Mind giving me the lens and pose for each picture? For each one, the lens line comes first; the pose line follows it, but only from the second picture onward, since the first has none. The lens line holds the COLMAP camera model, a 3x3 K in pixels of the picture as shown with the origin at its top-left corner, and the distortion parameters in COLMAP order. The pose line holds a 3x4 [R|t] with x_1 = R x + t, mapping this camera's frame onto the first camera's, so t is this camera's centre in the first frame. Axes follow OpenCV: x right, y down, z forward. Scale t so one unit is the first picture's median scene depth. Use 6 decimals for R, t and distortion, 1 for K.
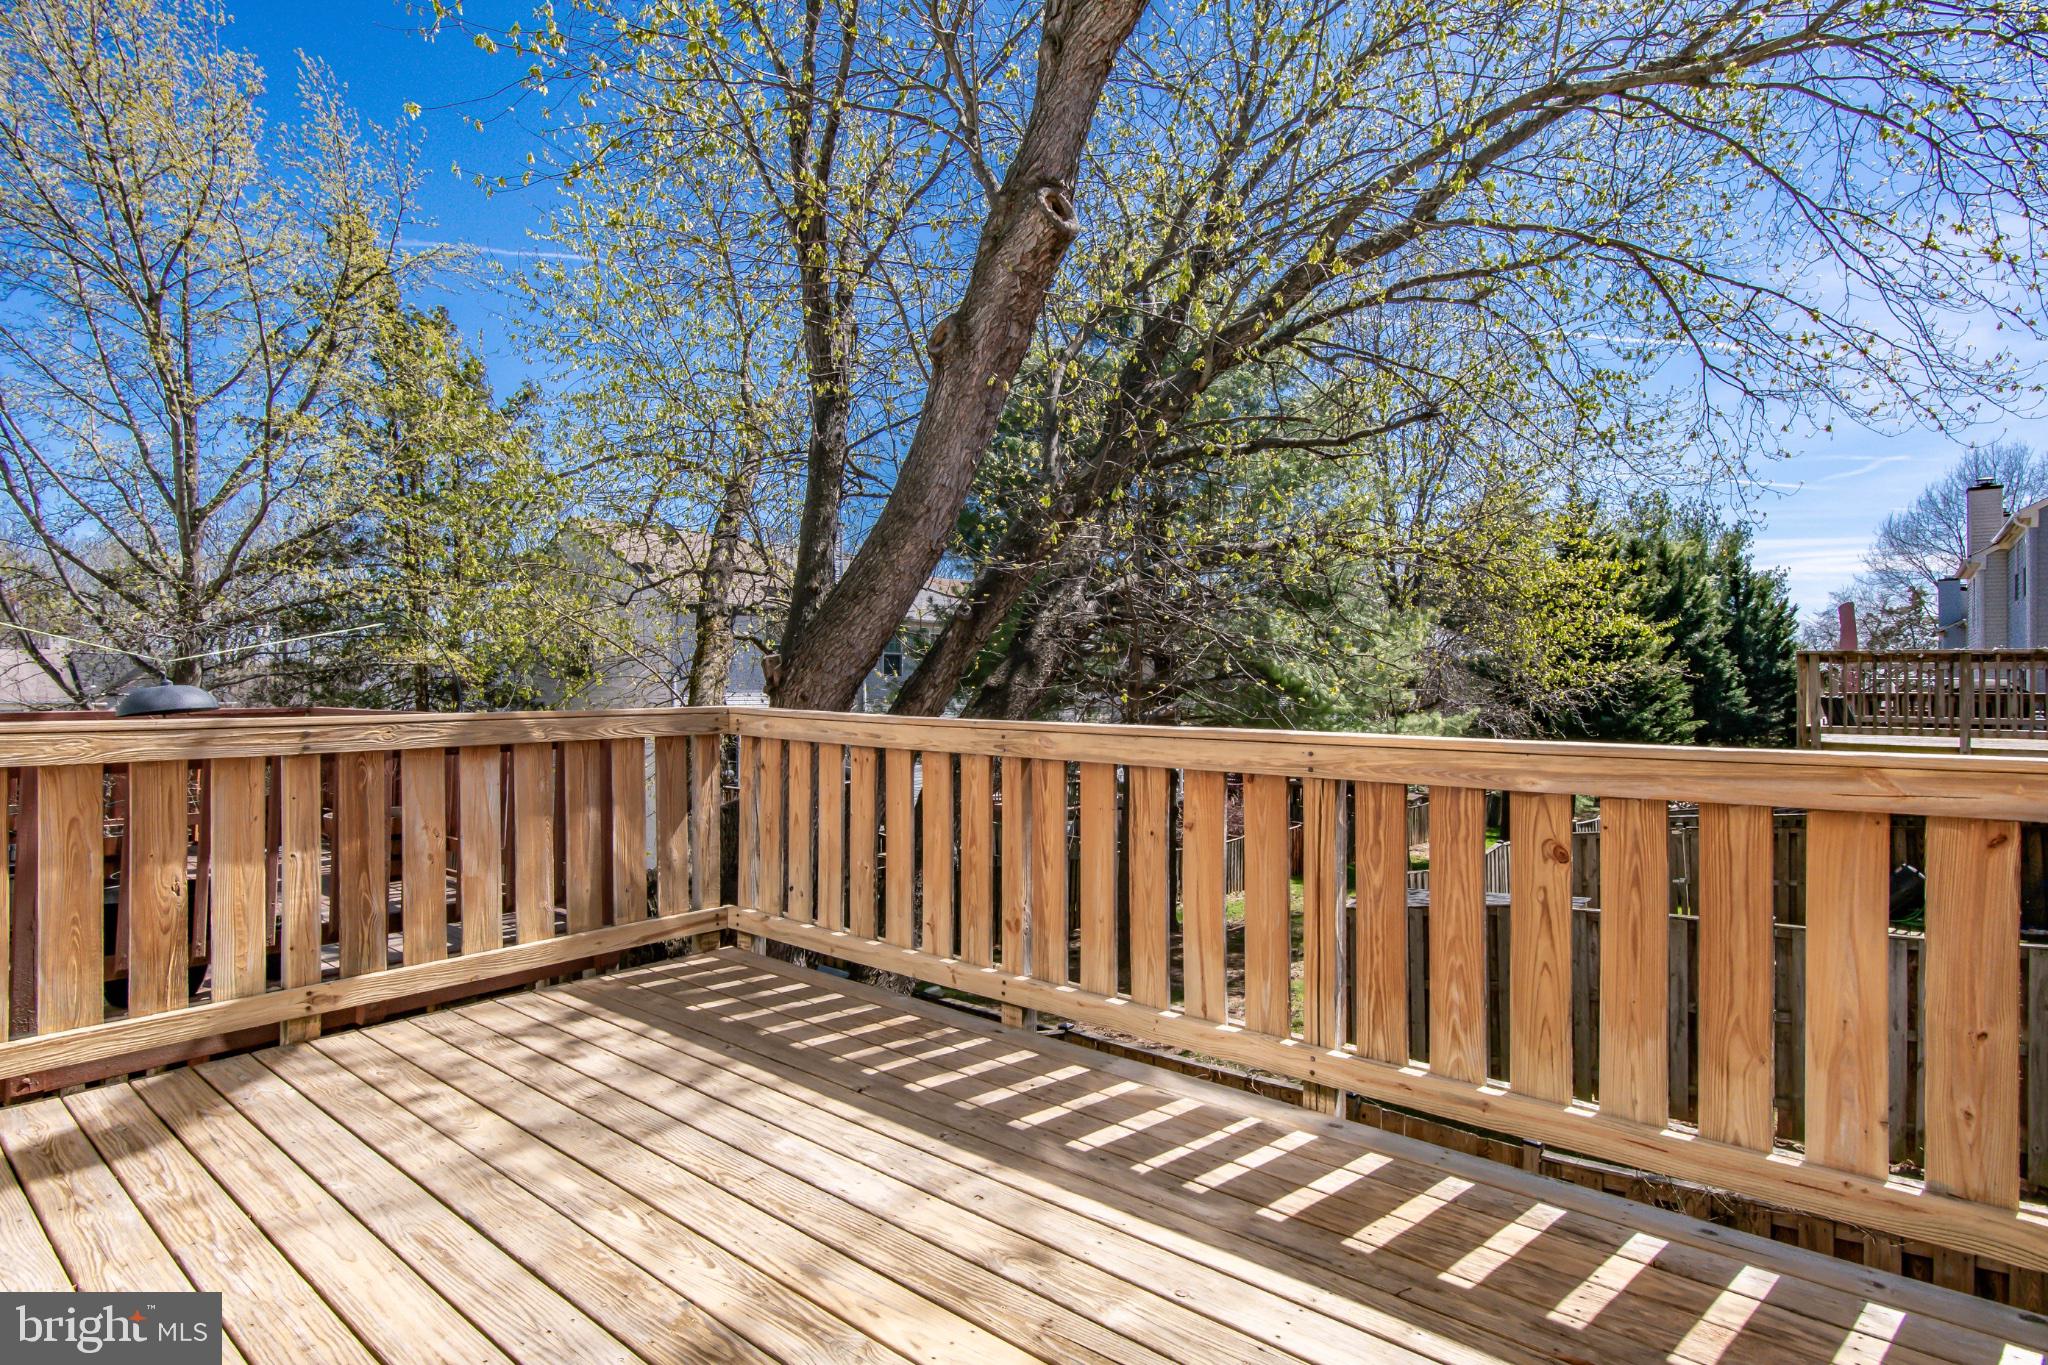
lens RADIAL K [[1073.7, 0, 1051.8], [0, 1073.7, 674.6], [0, 0, 1]] dist [-0.009684, -0.001163]
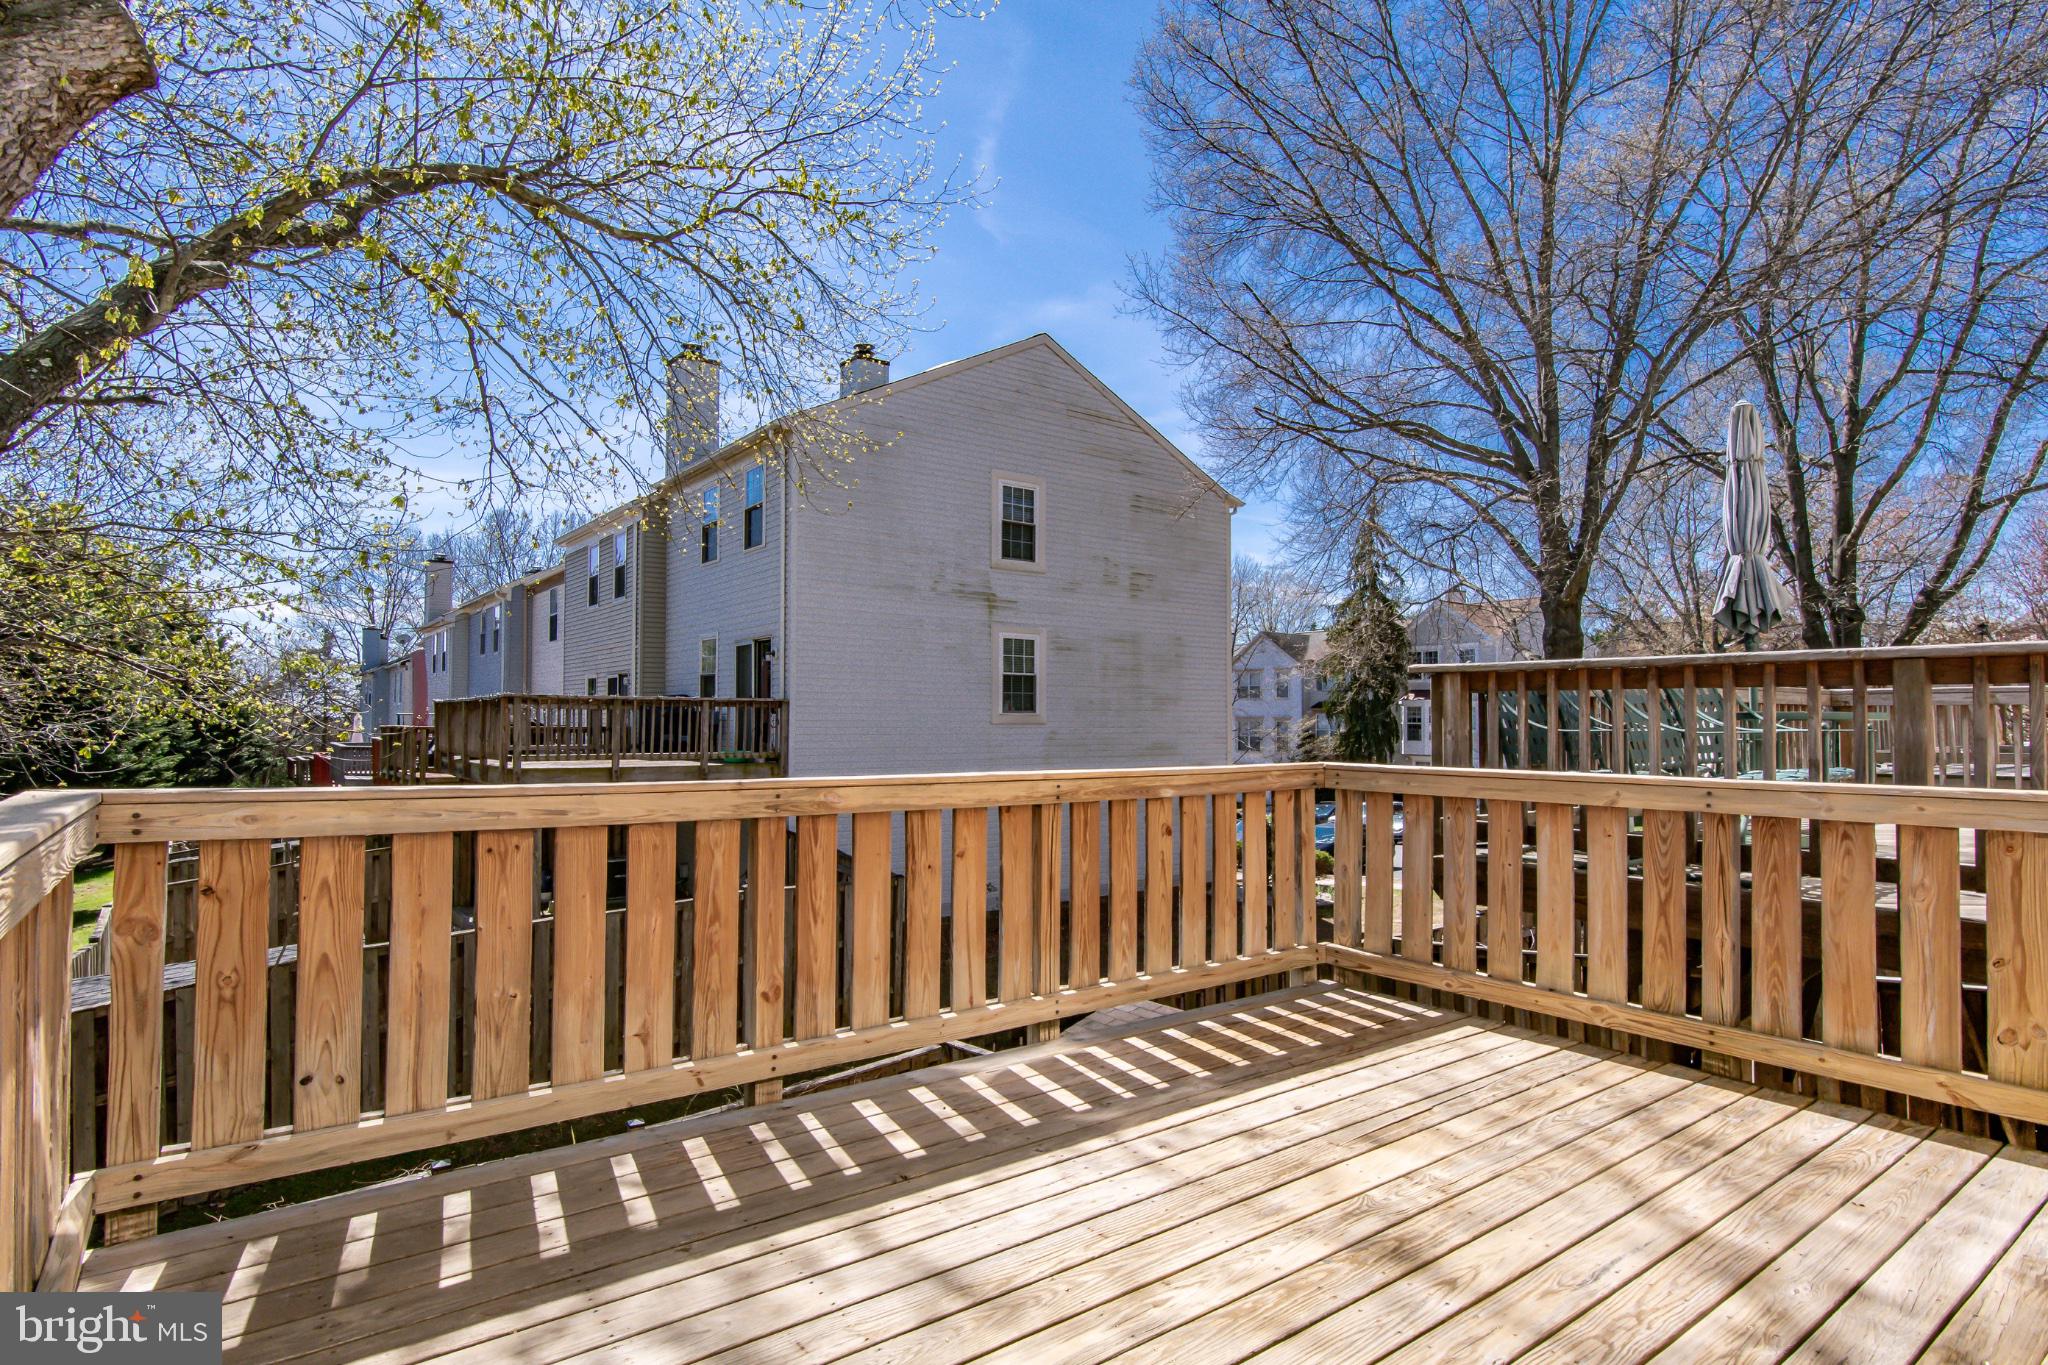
lens RADIAL K [[1005.5, 0, 987.4], [0, 1005.5, 687.0], [0, 0, 1]] dist [-0.003590, -0.000268]
pose [[0.273500, 0.028810, 0.961440, -1.034919], [-0.009892, 0.999583, -0.027139, -0.020269], [-0.961821, -0.002088, 0.273671, 0.700415]]
